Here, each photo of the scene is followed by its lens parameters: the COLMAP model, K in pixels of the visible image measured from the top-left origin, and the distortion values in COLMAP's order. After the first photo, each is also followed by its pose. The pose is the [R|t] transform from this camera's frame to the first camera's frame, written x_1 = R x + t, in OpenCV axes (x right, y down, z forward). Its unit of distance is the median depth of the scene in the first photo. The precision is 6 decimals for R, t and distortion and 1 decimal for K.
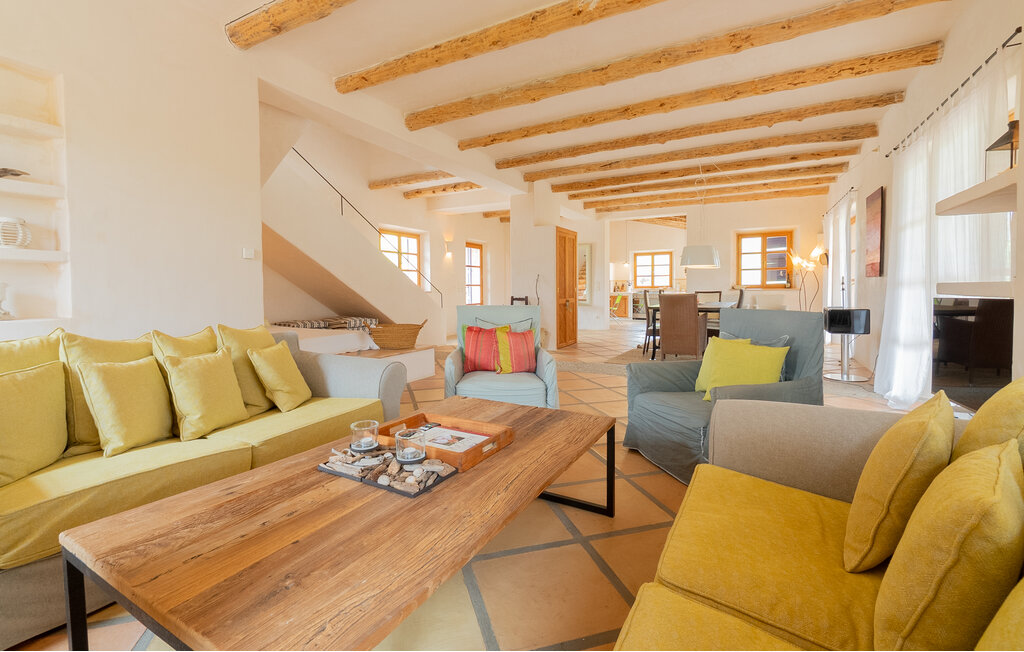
lens RADIAL K [[444.0, 0, 501.2], [0, 444.0, 302.5], [0, 0, 1]] dist [-0.000507, -0.001145]
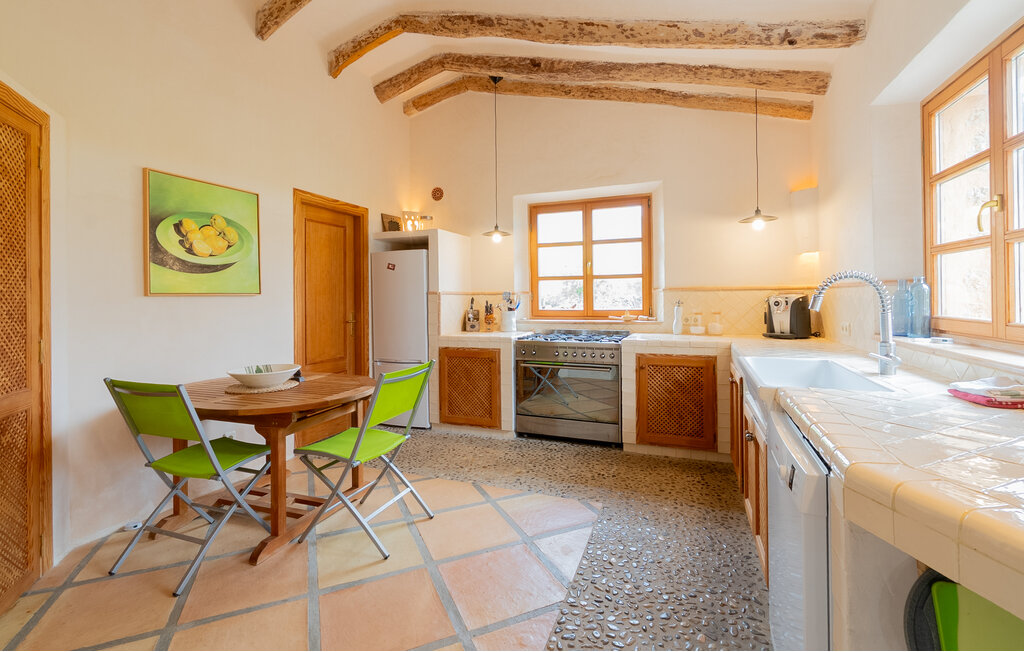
lens RADIAL K [[444.0, 0, 508.8], [0, 444.0, 301.4], [0, 0, 1]] dist [-0.000507, -0.001145]
pose [[0.990396, -0.003861, 0.138209, 0.246792], [0.006841, 0.999754, -0.021096, -0.037652], [-0.138094, 0.021839, 0.990178, 0.710350]]
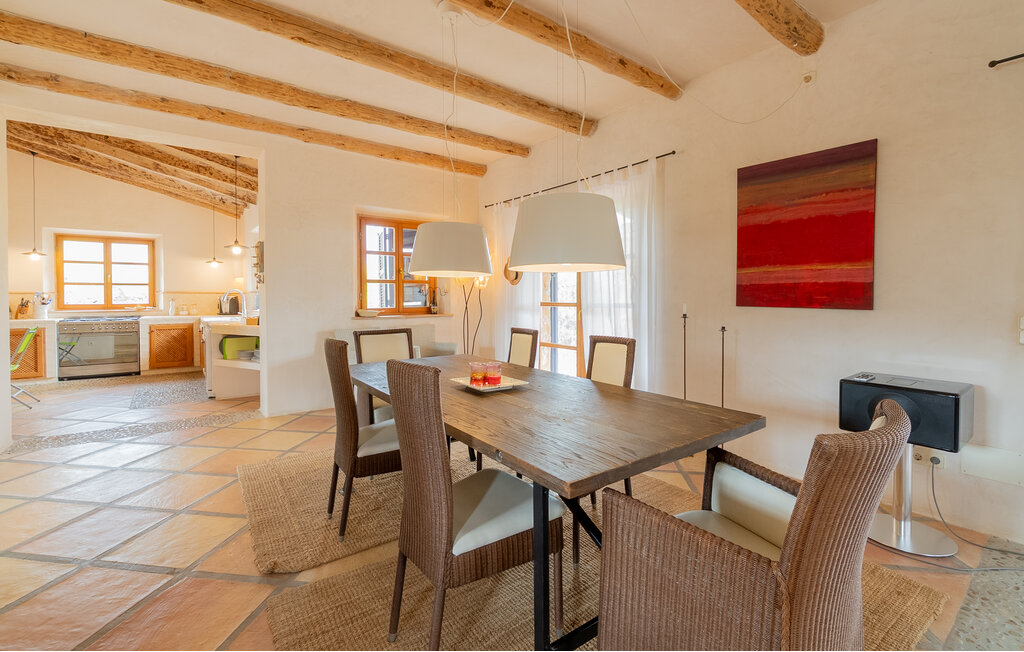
lens RADIAL K [[444.0, 0, 505.4], [0, 444.0, 302.7], [0, 0, 1]] dist [-0.000507, -0.001145]
pose [[0.404406, -0.006867, 0.914554, 0.070207], [0.024235, 0.999701, -0.003210, -0.027097], [-0.914258, 0.023462, 0.404451, 0.400036]]
